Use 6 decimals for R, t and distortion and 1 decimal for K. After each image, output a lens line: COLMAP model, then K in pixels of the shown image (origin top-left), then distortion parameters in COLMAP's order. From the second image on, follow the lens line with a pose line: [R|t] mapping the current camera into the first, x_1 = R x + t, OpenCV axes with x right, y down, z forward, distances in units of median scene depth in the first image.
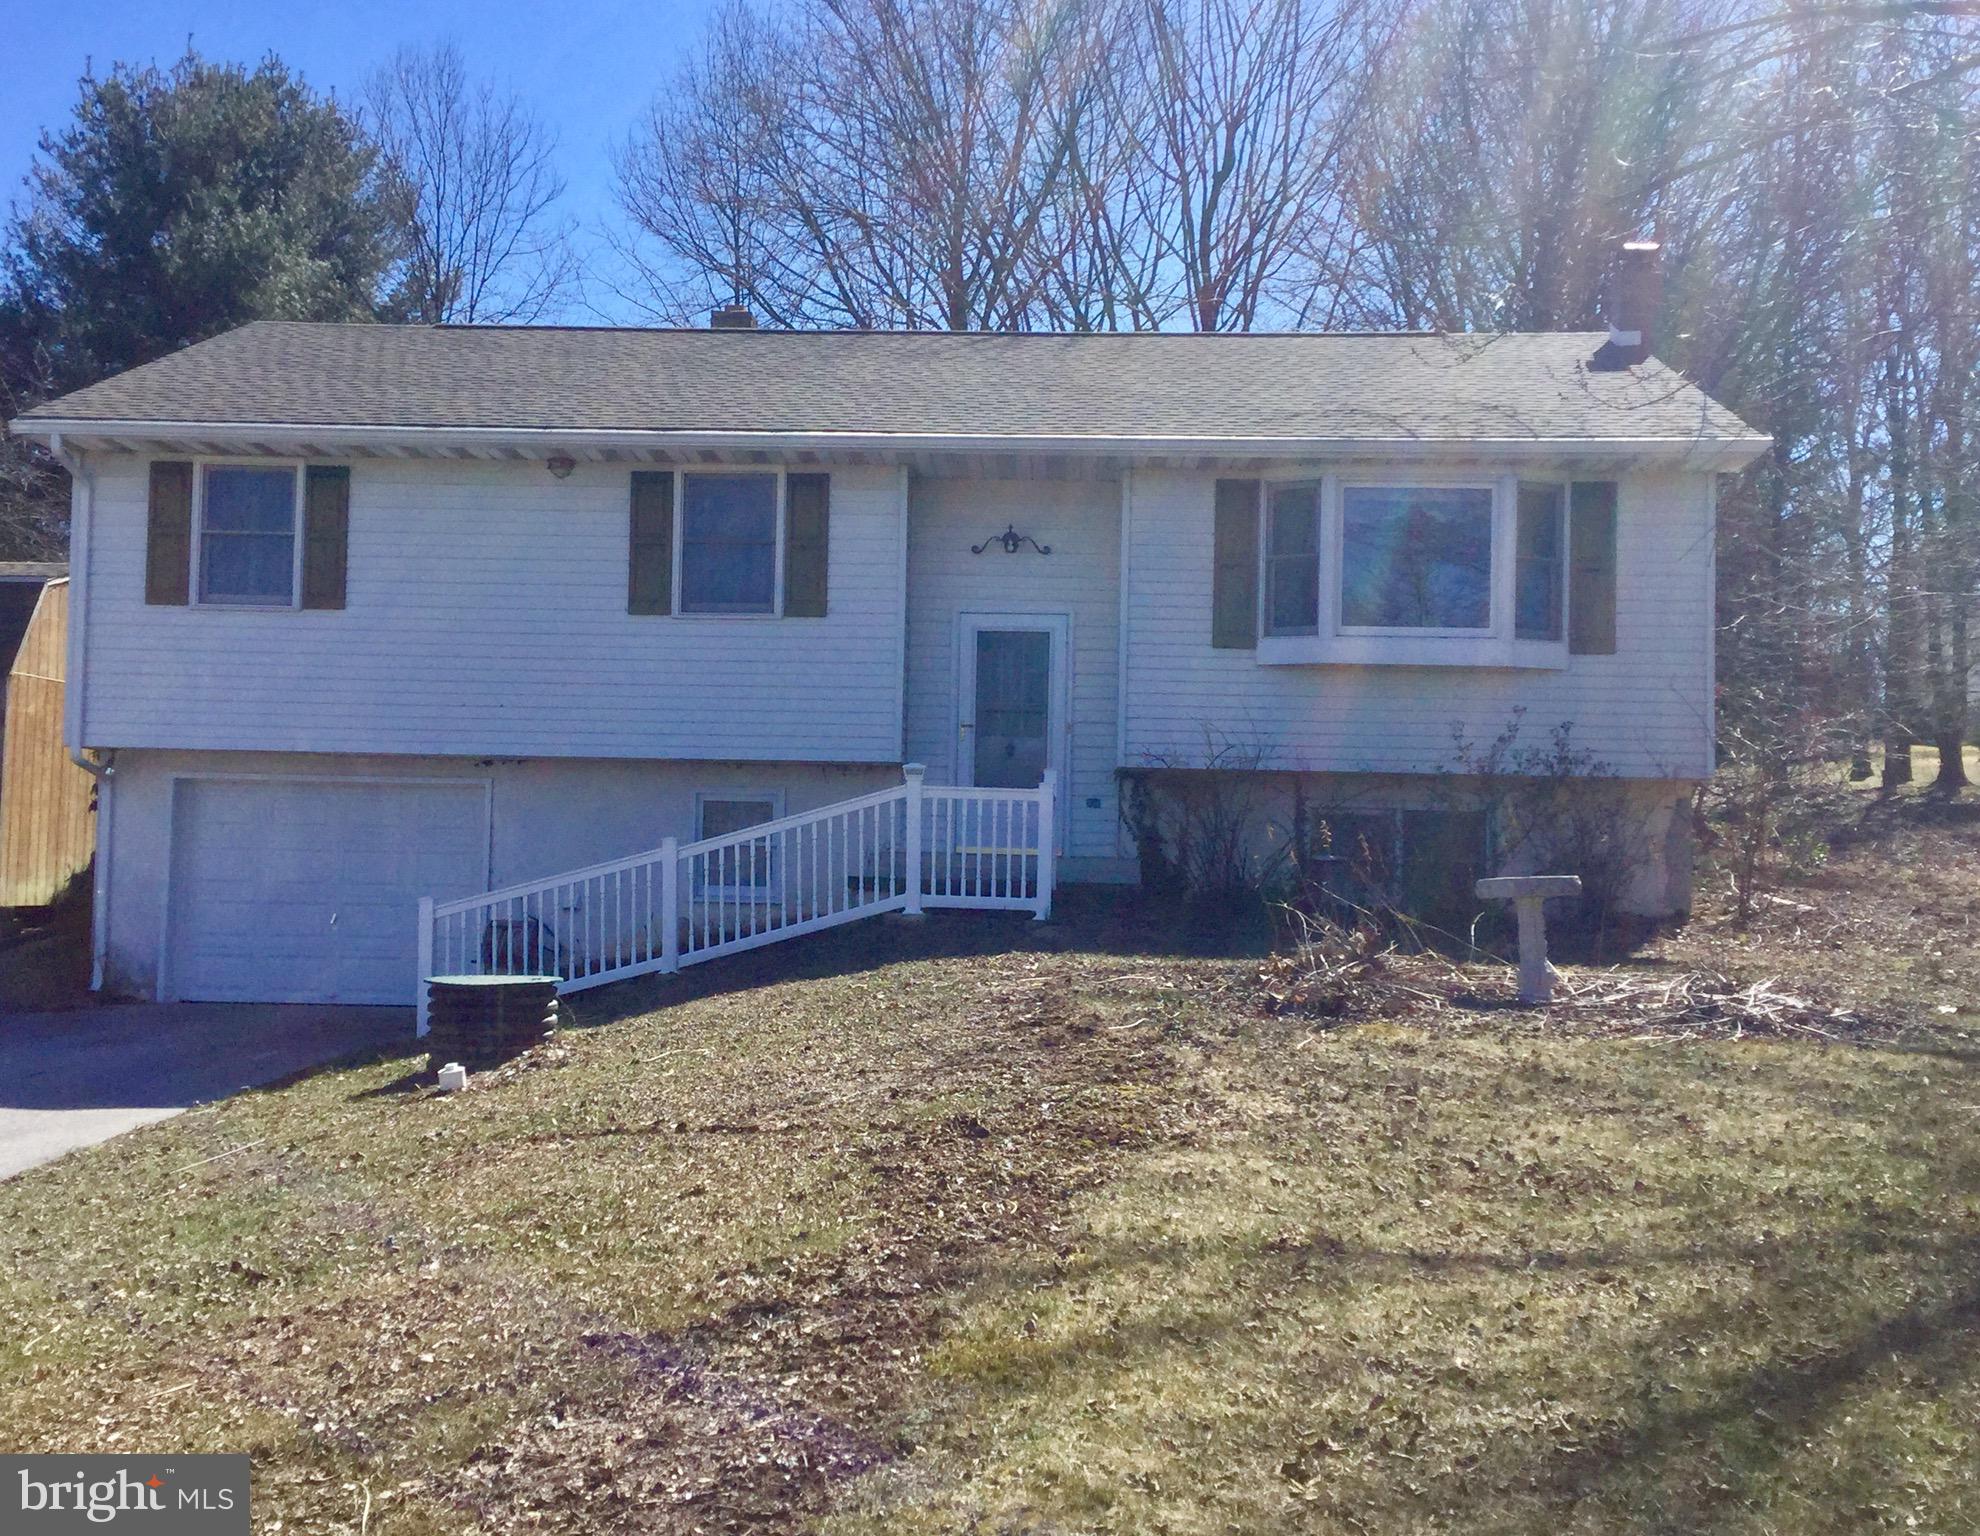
lens RADIAL K [[2212.7, 0, 967.7], [0, 2212.7, 768.4], [0, 0, 1]] dist [0.086168, -0.017383]
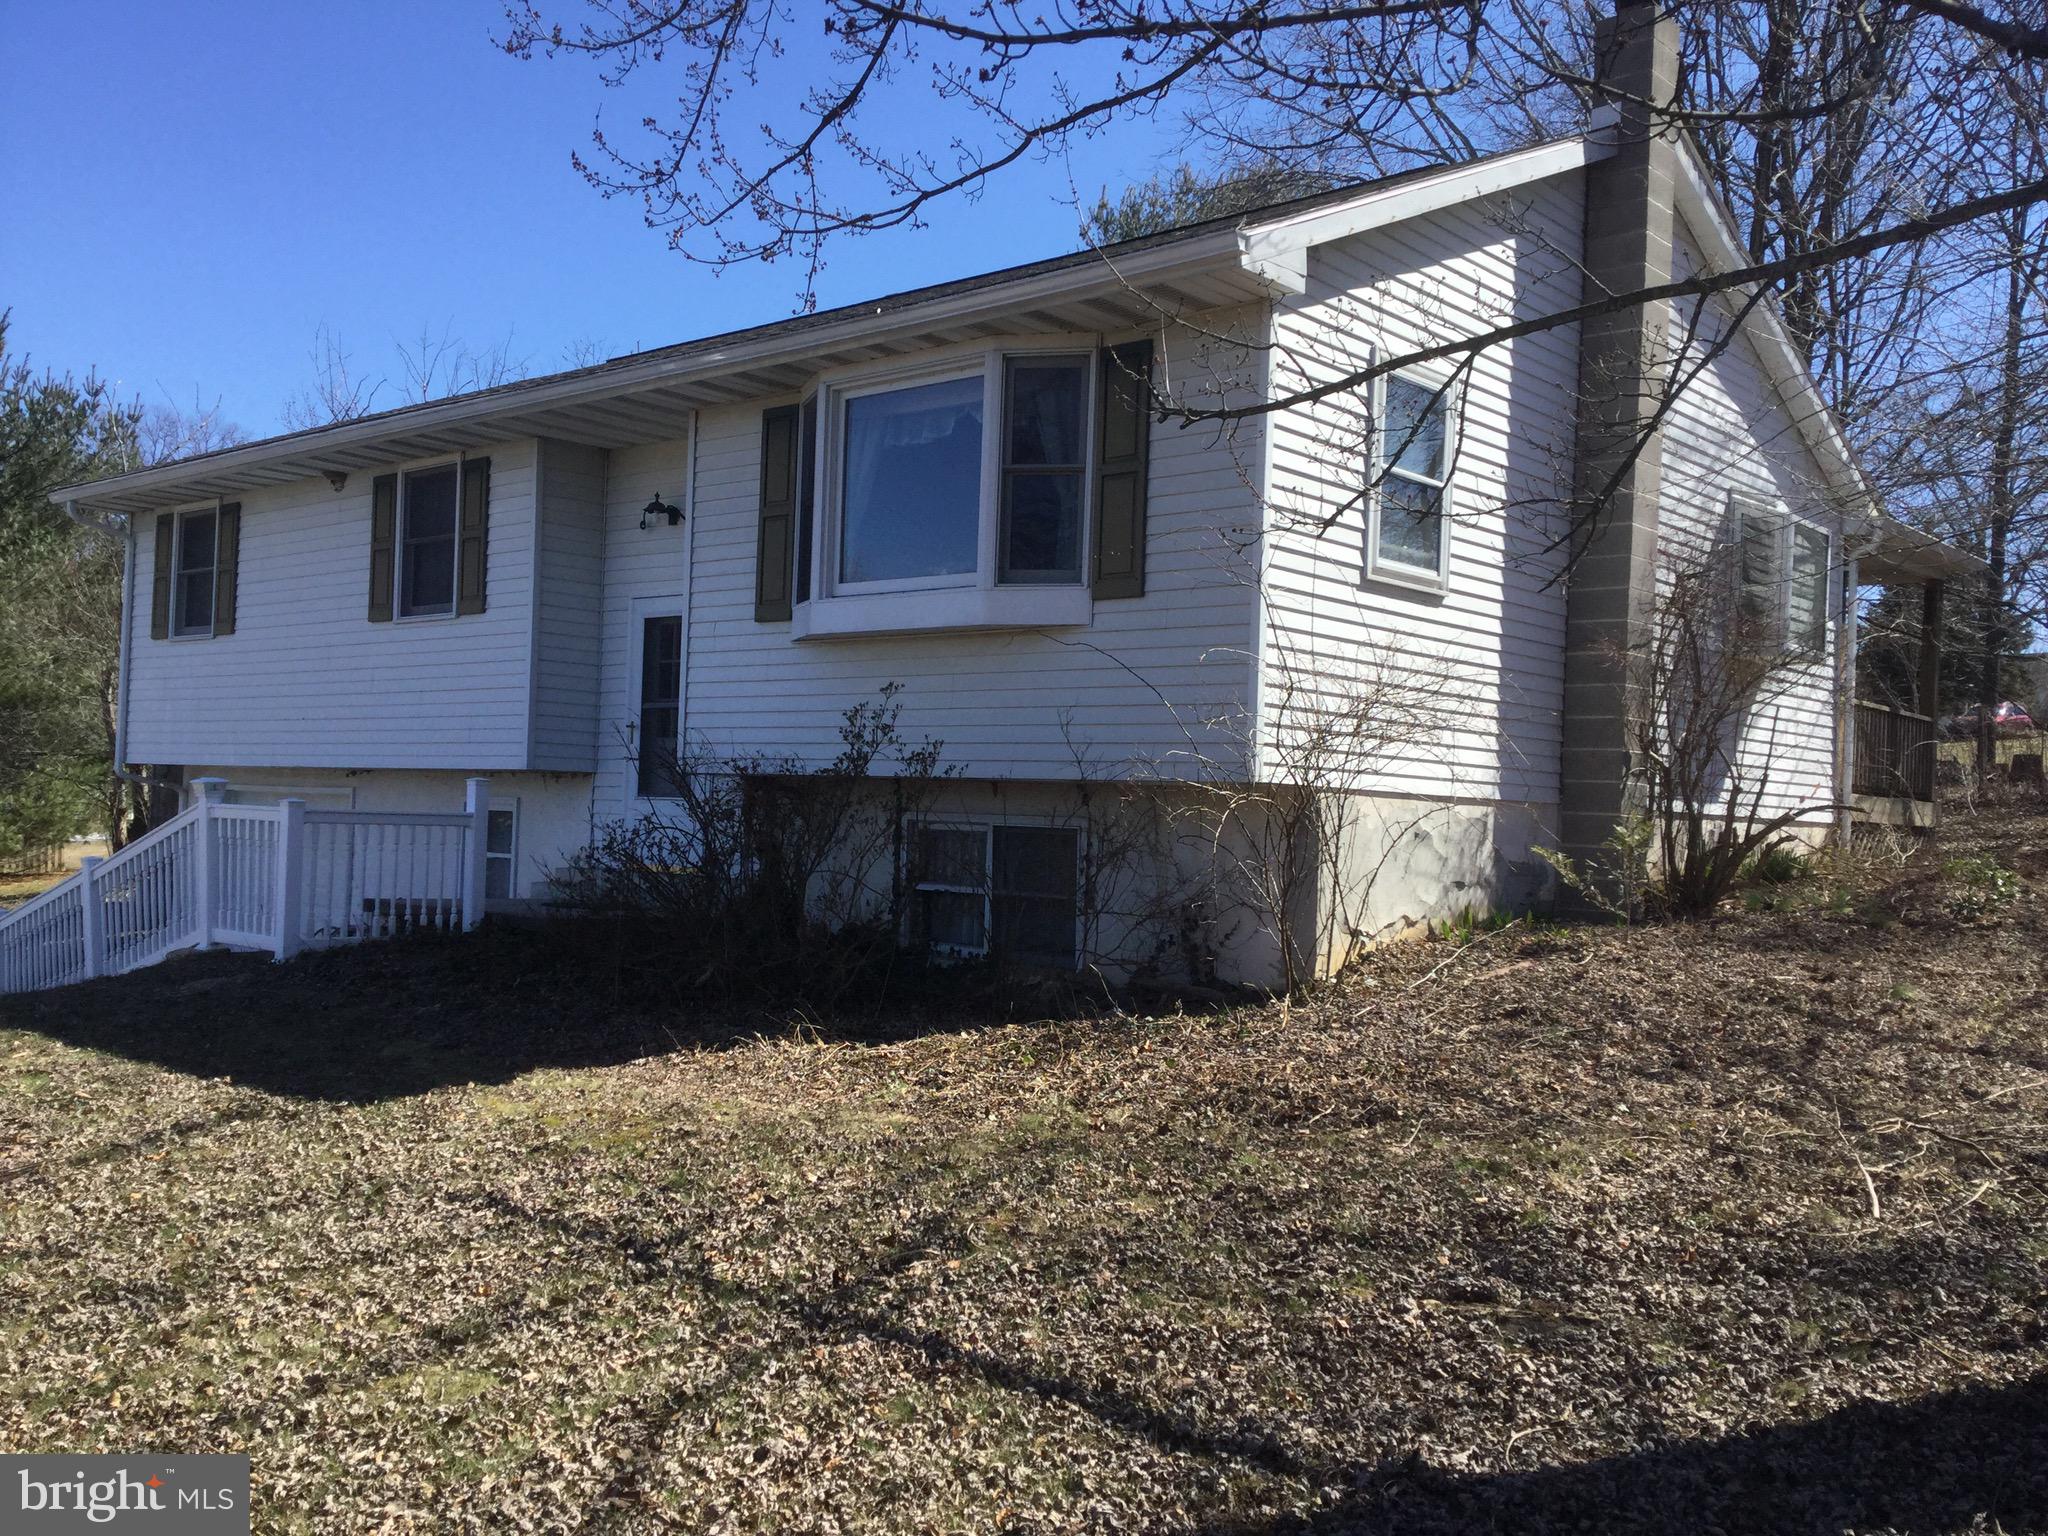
lens RADIAL K [[1842.8, 0, 1024.0], [0, 1842.8, 768.0], [0, 0, 1]] dist [0.108109, -0.170837]
pose [[0.786735, -0.012091, -0.617172, 0.589199], [0.015952, 0.999872, 0.000745, -0.000711], [0.617085, -0.010431, 0.786828, 0.526638]]
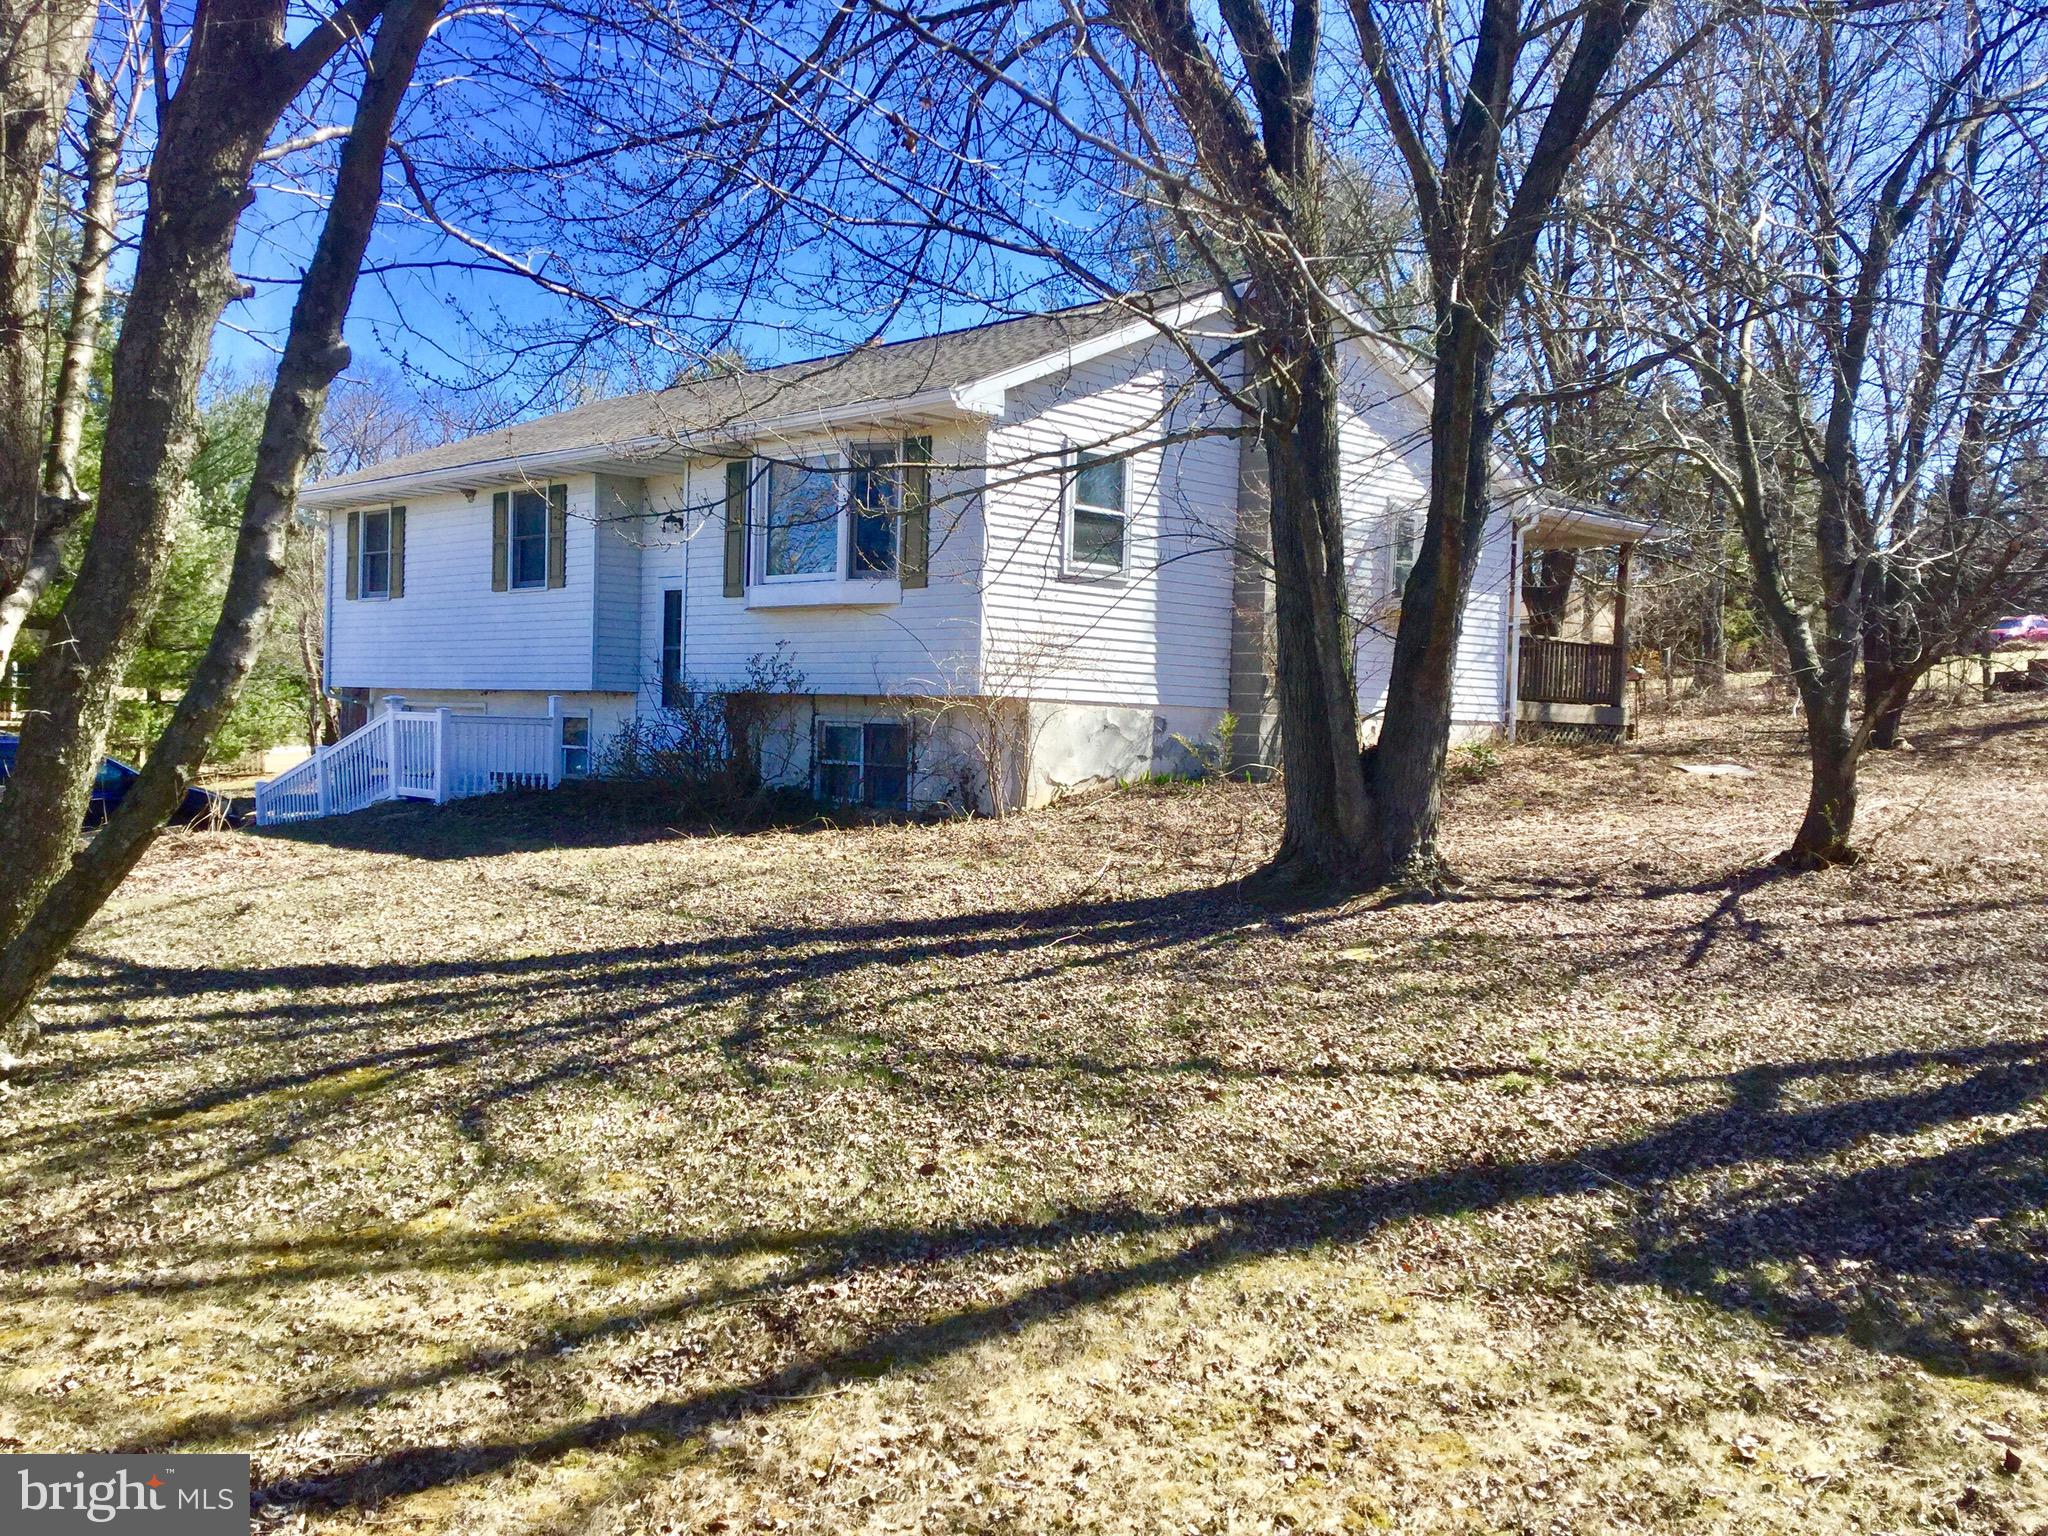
lens RADIAL K [[1831.9, 0, 1030.1], [0, 1831.9, 758.5], [0, 0, 1]] dist [0.122182, -0.194600]
pose [[0.742645, 0.009910, -0.669612, 0.938931], [0.021867, 0.998998, 0.039037, 0.001026], [0.669328, -0.043633, 0.741684, 0.322622]]
